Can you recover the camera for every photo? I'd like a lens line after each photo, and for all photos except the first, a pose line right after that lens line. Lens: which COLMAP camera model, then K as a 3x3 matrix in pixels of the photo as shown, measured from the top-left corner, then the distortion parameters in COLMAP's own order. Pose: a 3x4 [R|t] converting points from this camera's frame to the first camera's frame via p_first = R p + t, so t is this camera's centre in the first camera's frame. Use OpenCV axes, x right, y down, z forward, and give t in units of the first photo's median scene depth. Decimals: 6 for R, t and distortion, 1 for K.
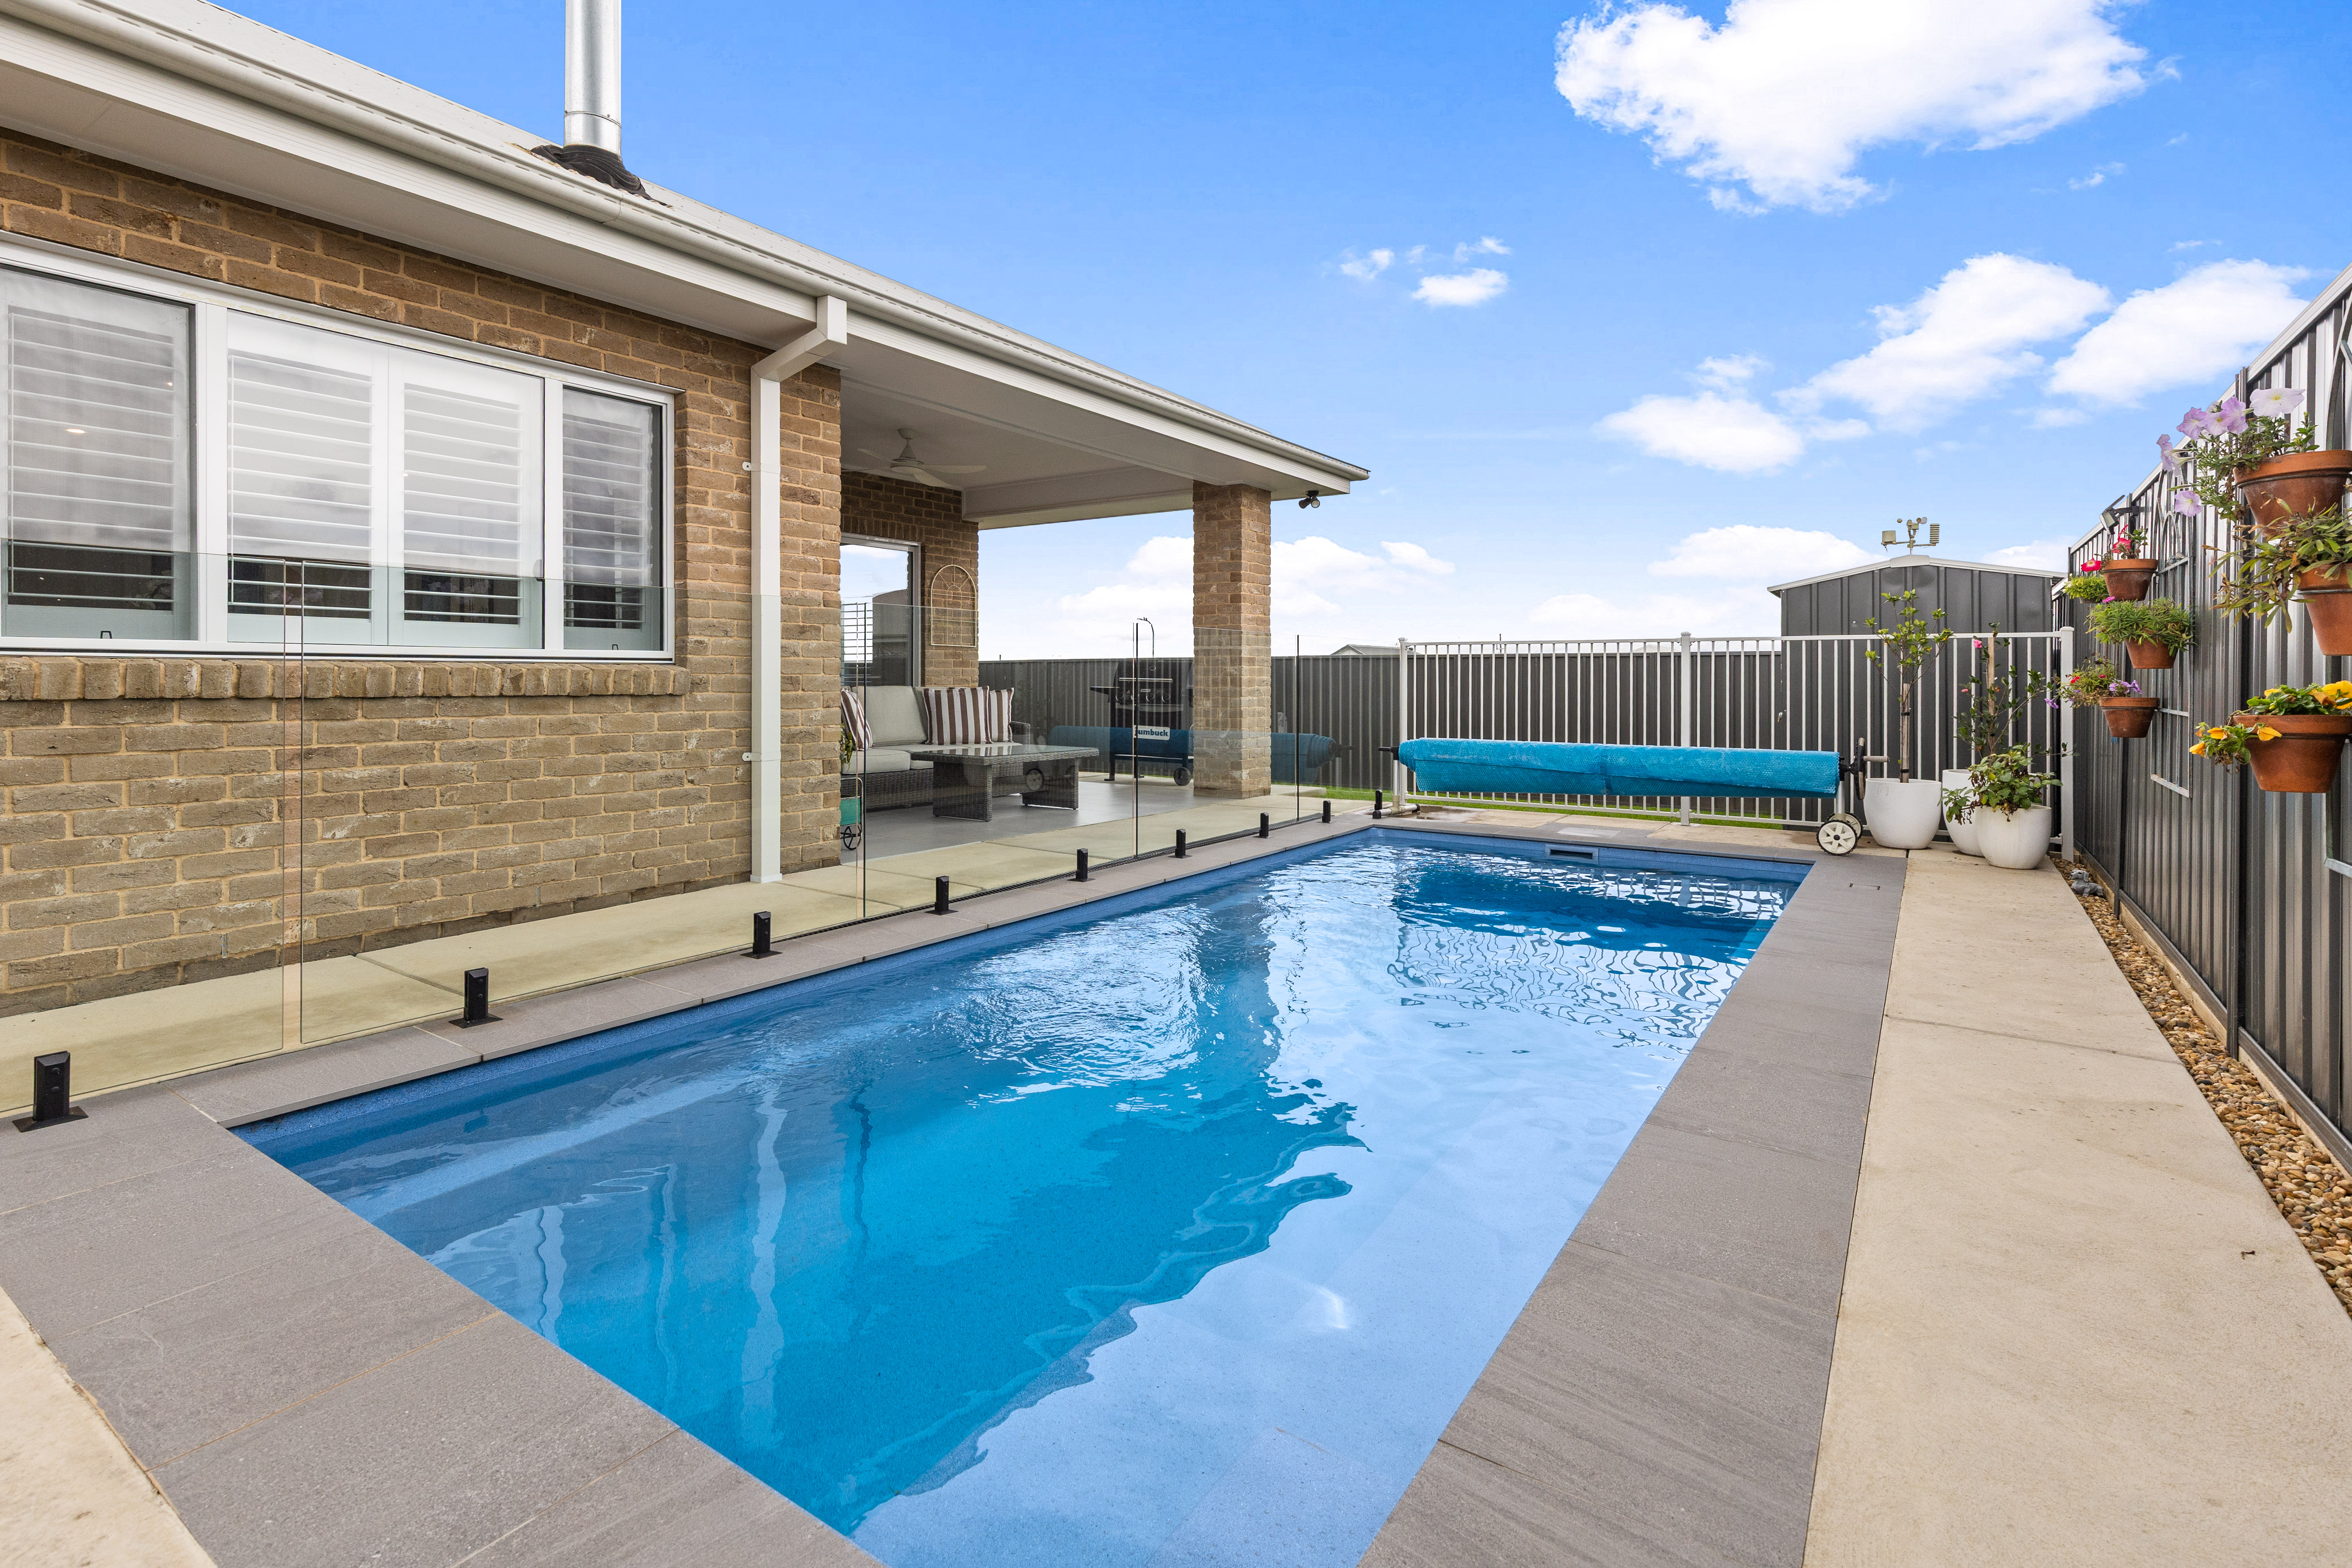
lens RADIAL K [[1103.2, 0, 1179.0], [0, 1103.2, 681.6], [0, 0, 1]] dist [0.001257, 0.000317]
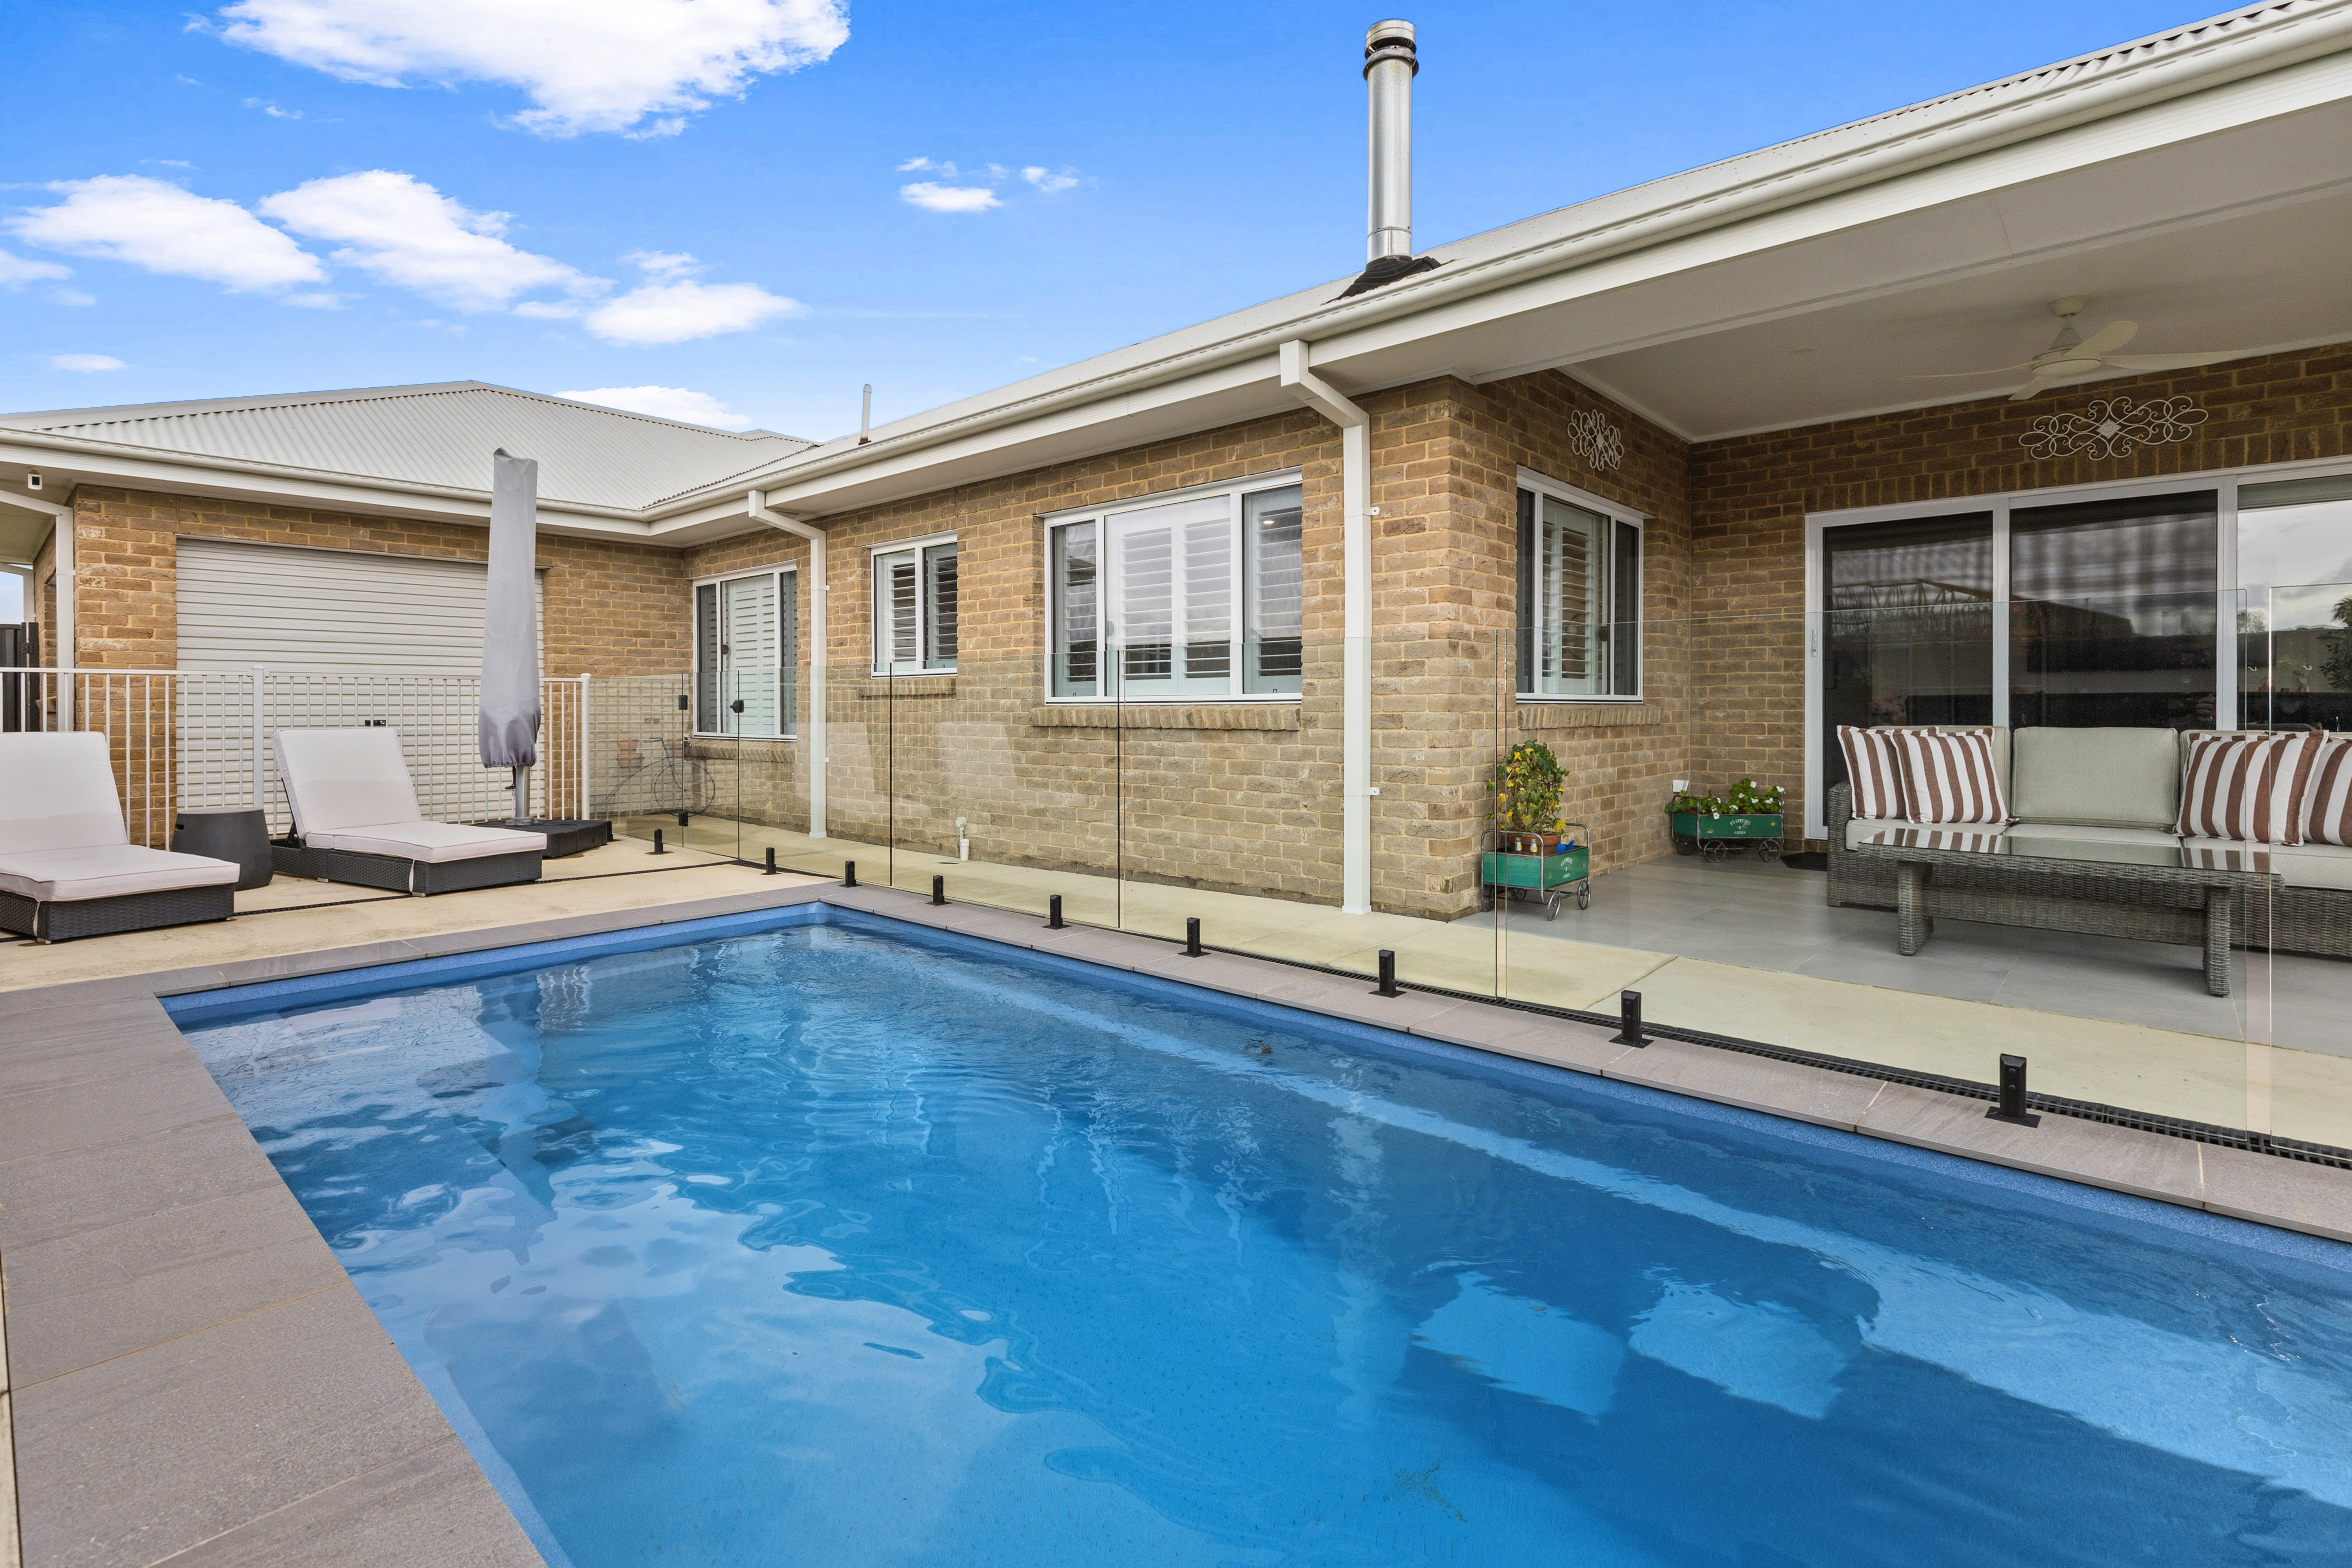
lens RADIAL K [[1078.7, 0, 1185.0], [0, 1078.7, 722.1], [0, 0, 1]] dist [0.006871, -0.000094]
pose [[-0.131015, 0.008702, -0.991342, 0.701215], [-0.000725, 0.999960, 0.008874, -0.006935], [0.991380, 0.001882, -0.131003, 1.054547]]
